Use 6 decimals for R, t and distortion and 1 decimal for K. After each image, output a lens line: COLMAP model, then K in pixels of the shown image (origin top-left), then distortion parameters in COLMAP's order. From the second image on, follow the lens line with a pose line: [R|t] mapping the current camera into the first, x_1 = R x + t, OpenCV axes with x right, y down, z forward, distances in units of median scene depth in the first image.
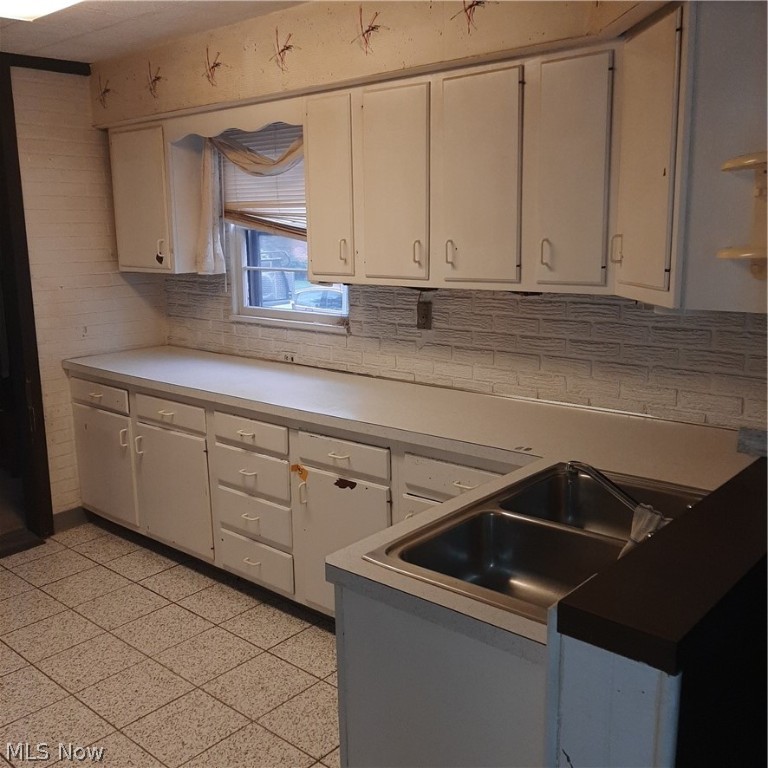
lens RADIAL K [[796.1, 0, 387.7], [0, 796.1, 378.3], [0, 0, 1]] dist [0.032076, 0.000000]
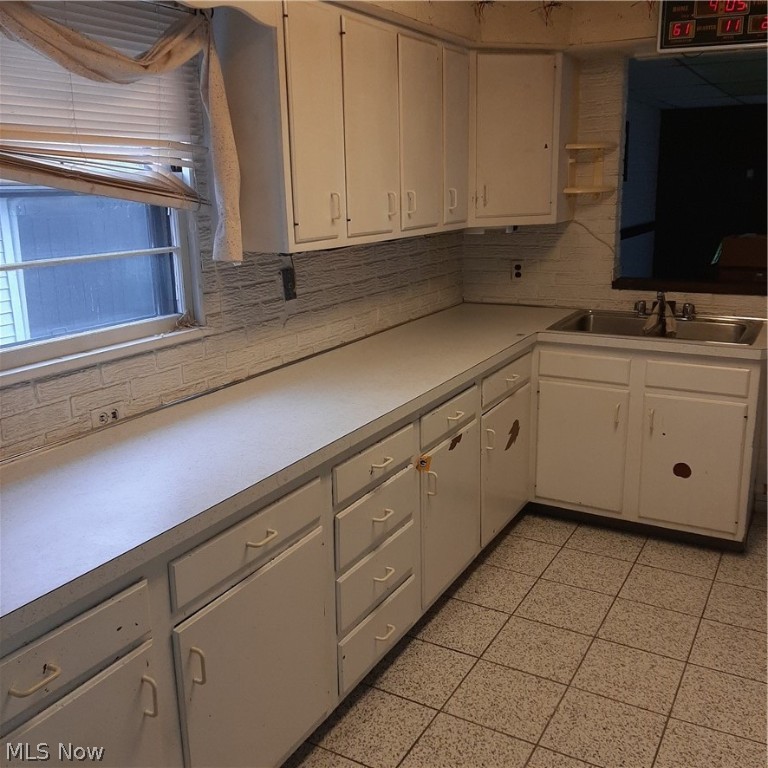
lens RADIAL K [[796.1, 0, 384.9], [0, 796.1, 382.0], [0, 0, 1]] dist [0.032076, 0.000000]
pose [[-0.218929, -0.218403, 0.950984, -0.883466], [0.204048, 0.942831, 0.263505, -0.198228], [-0.954167, 0.251735, -0.161848, 1.137207]]
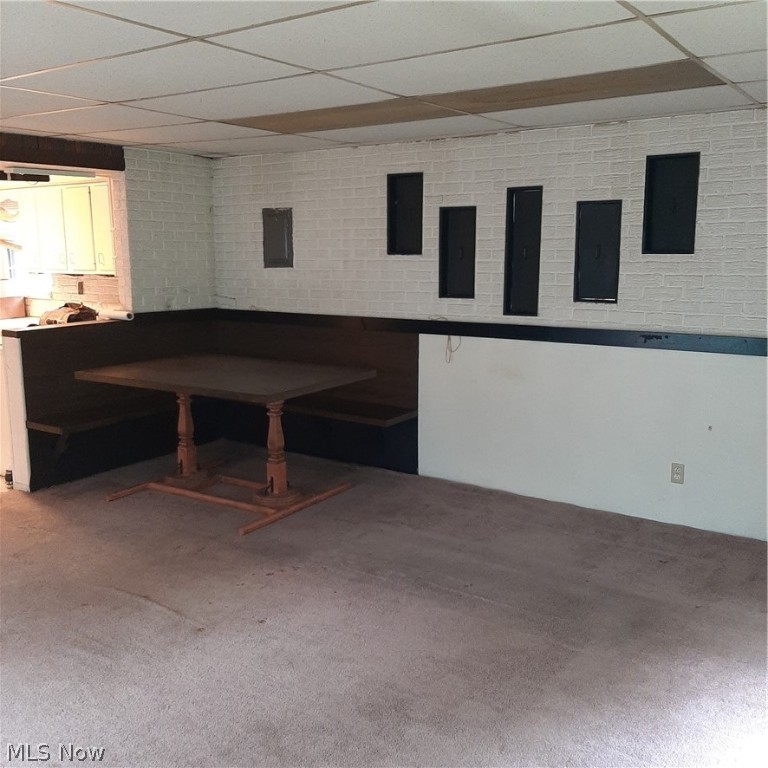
lens RADIAL K [[796.1, 0, 384.6], [0, 796.1, 384.7], [0, 0, 1]] dist [0.032076, 0.000000]
pose [[0.991586, -0.018586, 0.128106, 0.622848], [0.020320, 0.999719, -0.012247, 0.243448], [-0.127842, 0.014747, 0.991685, -1.355444]]
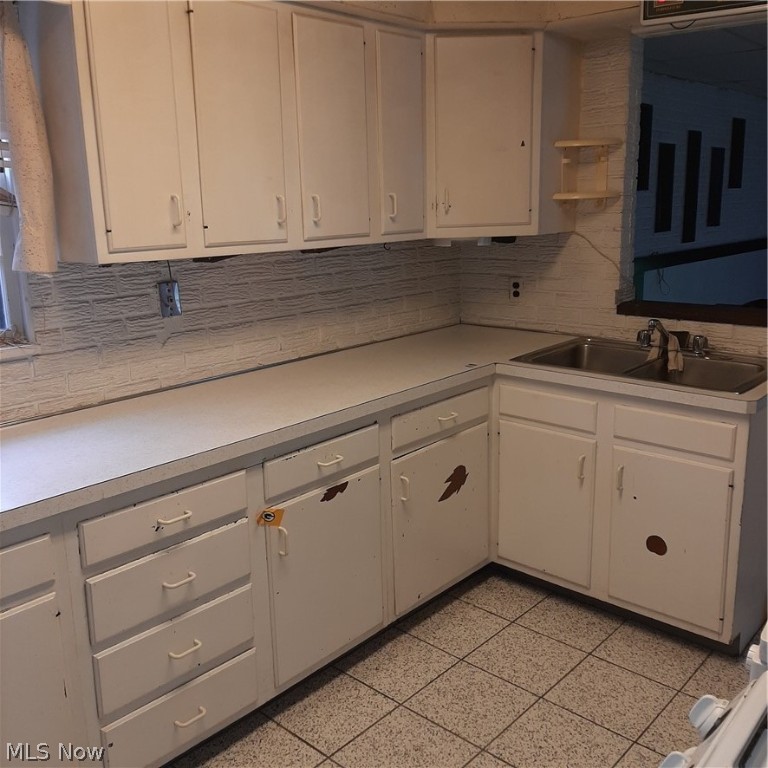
lens RADIAL K [[796.1, 0, 389.3], [0, 796.1, 379.2], [0, 0, 1]] dist [0.032076, 0.000000]
pose [[-0.000005, -0.210169, 0.977665, -0.777495], [0.205228, 0.956854, 0.205697, -0.127615], [-0.978714, 0.200646, 0.043128, 0.822821]]
